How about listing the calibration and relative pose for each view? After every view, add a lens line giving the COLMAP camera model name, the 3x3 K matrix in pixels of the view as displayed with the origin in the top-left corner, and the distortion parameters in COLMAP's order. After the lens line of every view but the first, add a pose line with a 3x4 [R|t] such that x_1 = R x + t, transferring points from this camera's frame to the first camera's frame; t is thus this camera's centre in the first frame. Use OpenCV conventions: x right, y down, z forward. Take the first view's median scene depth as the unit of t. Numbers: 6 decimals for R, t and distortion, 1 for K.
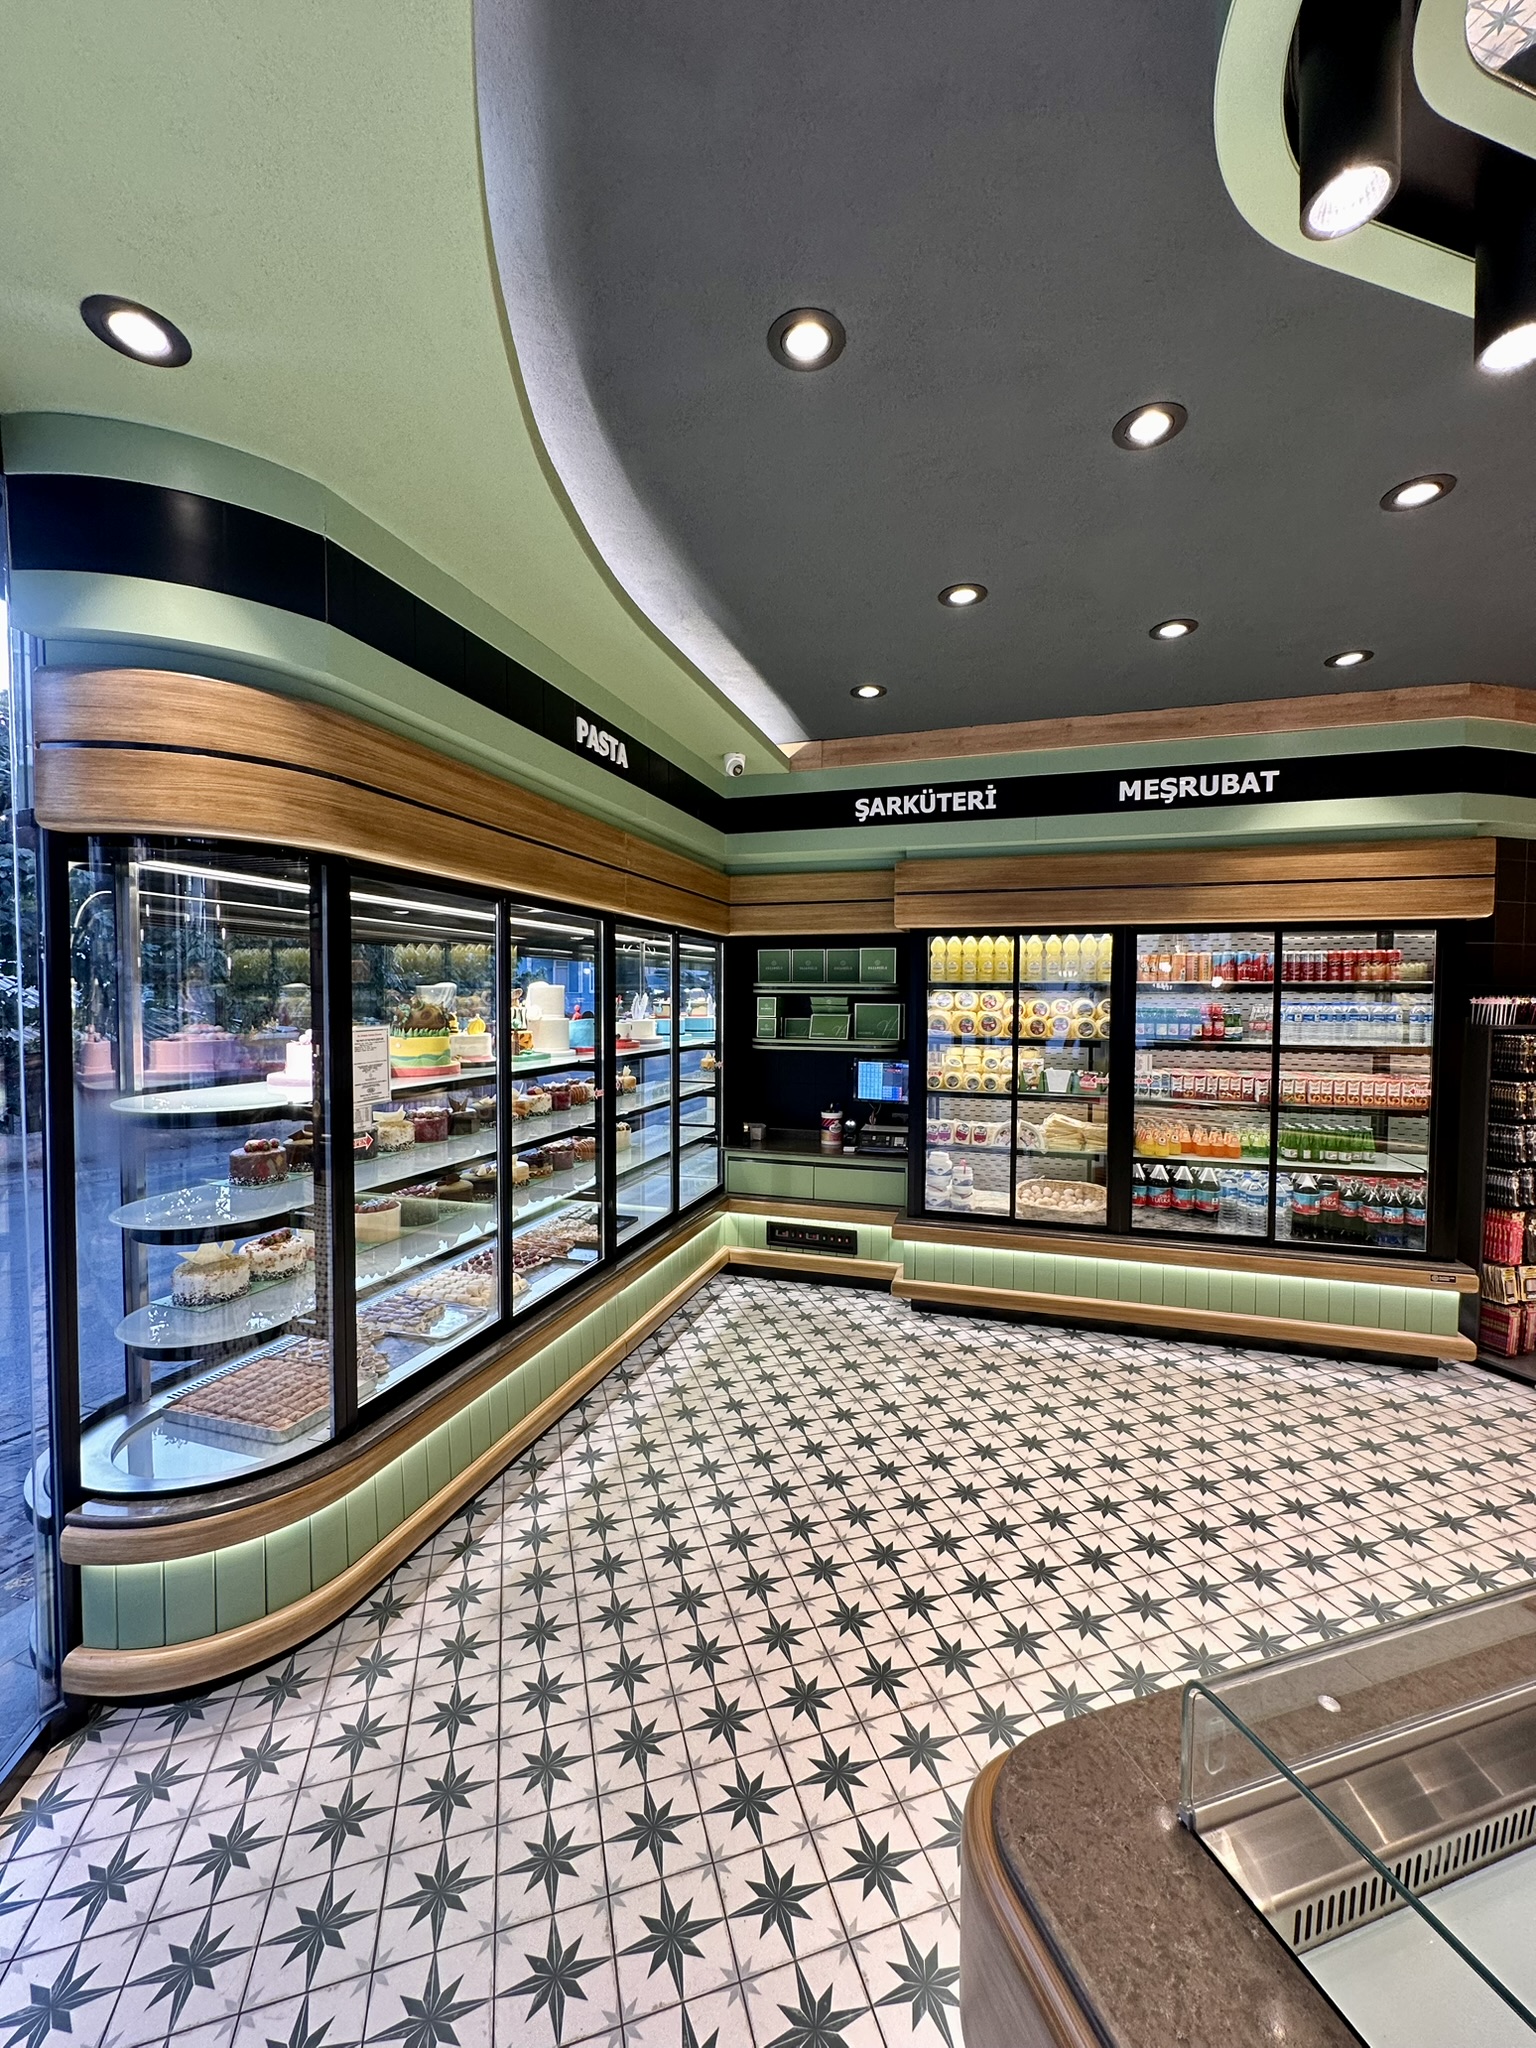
lens RADIAL K [[818.2, 0, 769.6], [0, 818.2, 1023.7], [0, 0, 1]] dist [-0.003685, 0.000881]
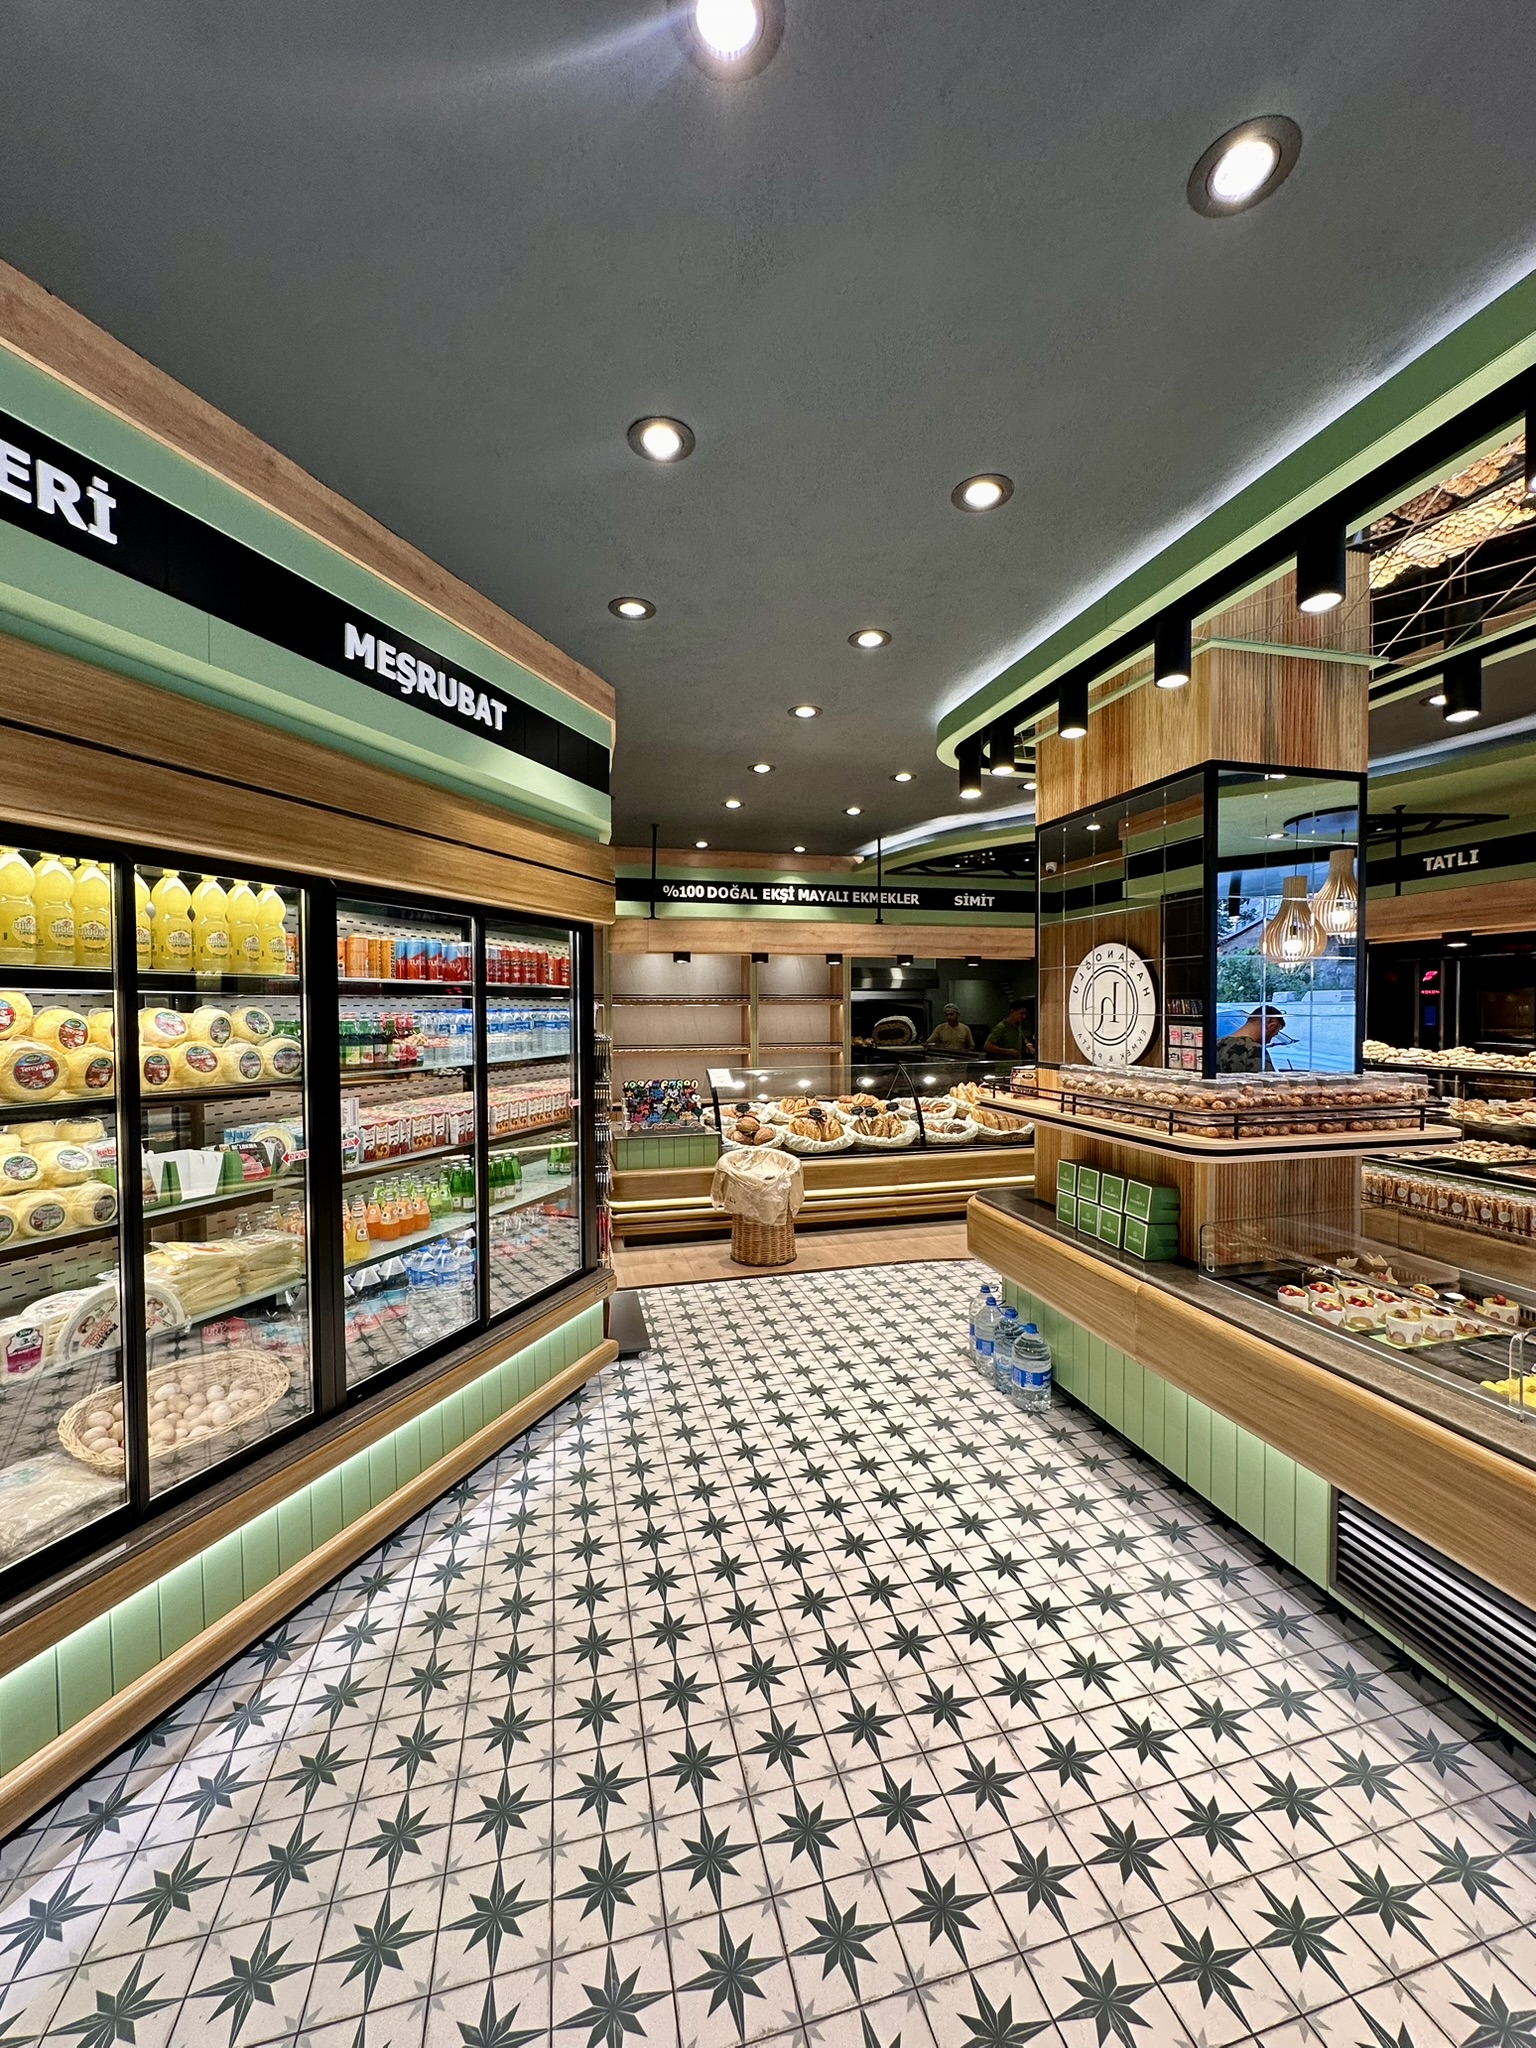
lens RADIAL K [[818.2, 0, 769.4], [0, 818.2, 1024.4], [0, 0, 1]] dist [-0.003685, 0.000881]
pose [[0.049253, -0.027194, 0.998416, -0.128665], [0.037943, 0.998959, 0.025337, -0.021224], [-0.998065, 0.036635, 0.050234, 0.683619]]
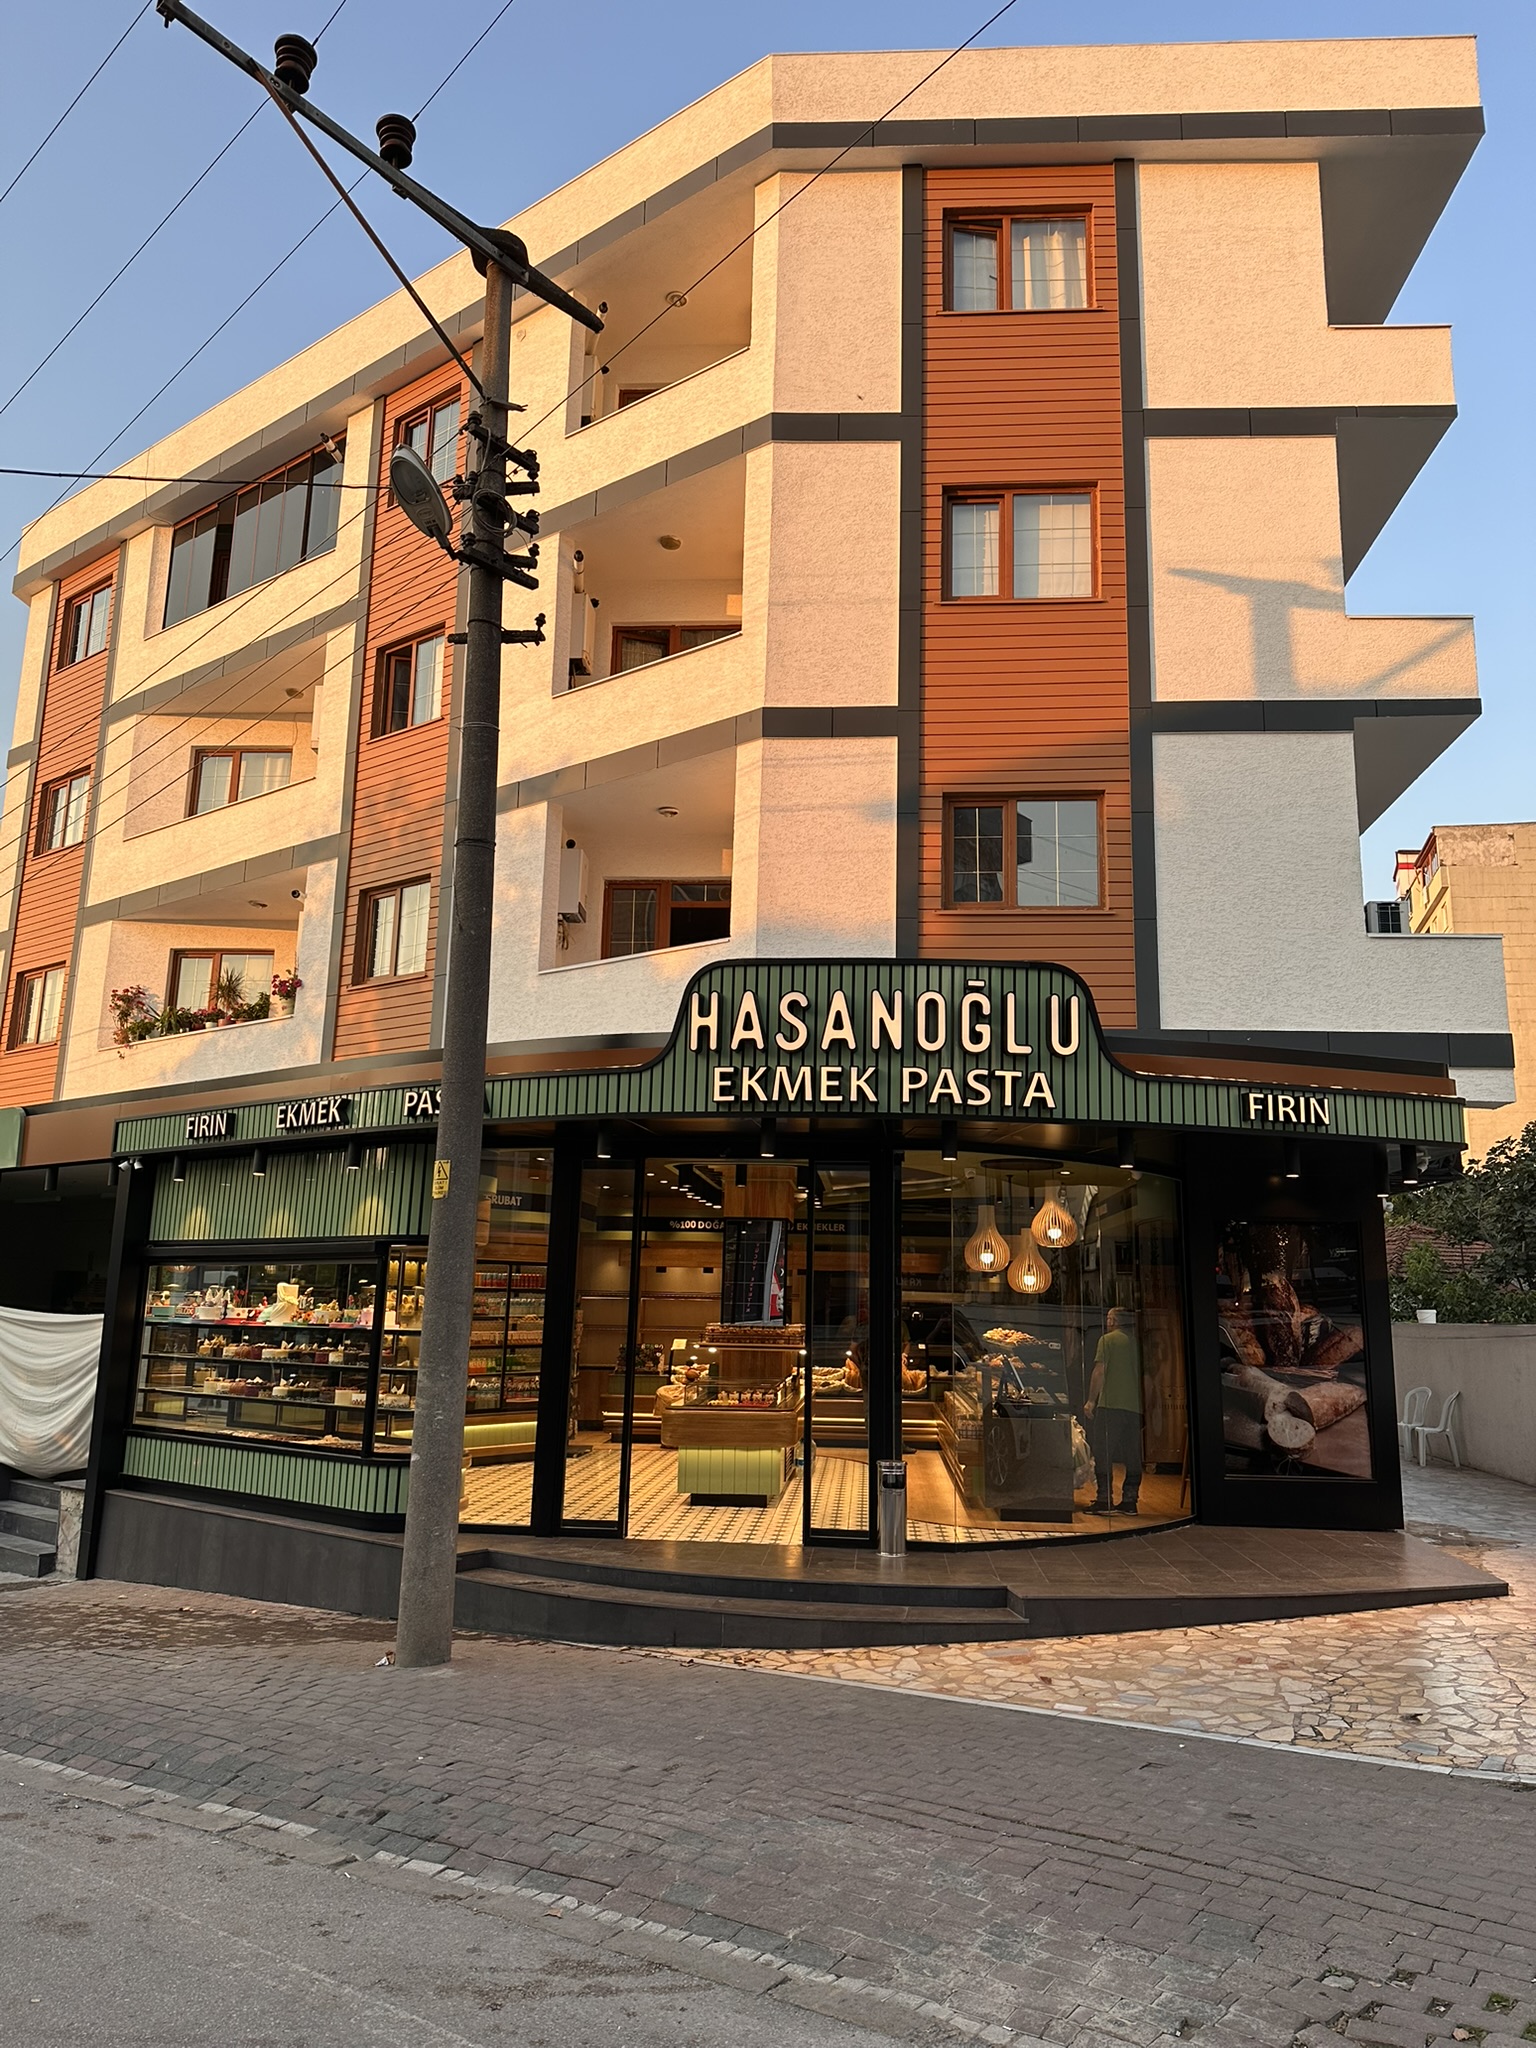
lens RADIAL K [[1486.4, 0, 769.6], [0, 1486.4, 1014.5], [0, 0, 1]] dist [0.008032, 0.000320]
pose [[0.365886, 0.181930, 0.912704, -2.980413], [0.019926, 0.978950, -0.203123, 0.055559], [-0.930446, 0.092506, 0.354559, -1.193352]]
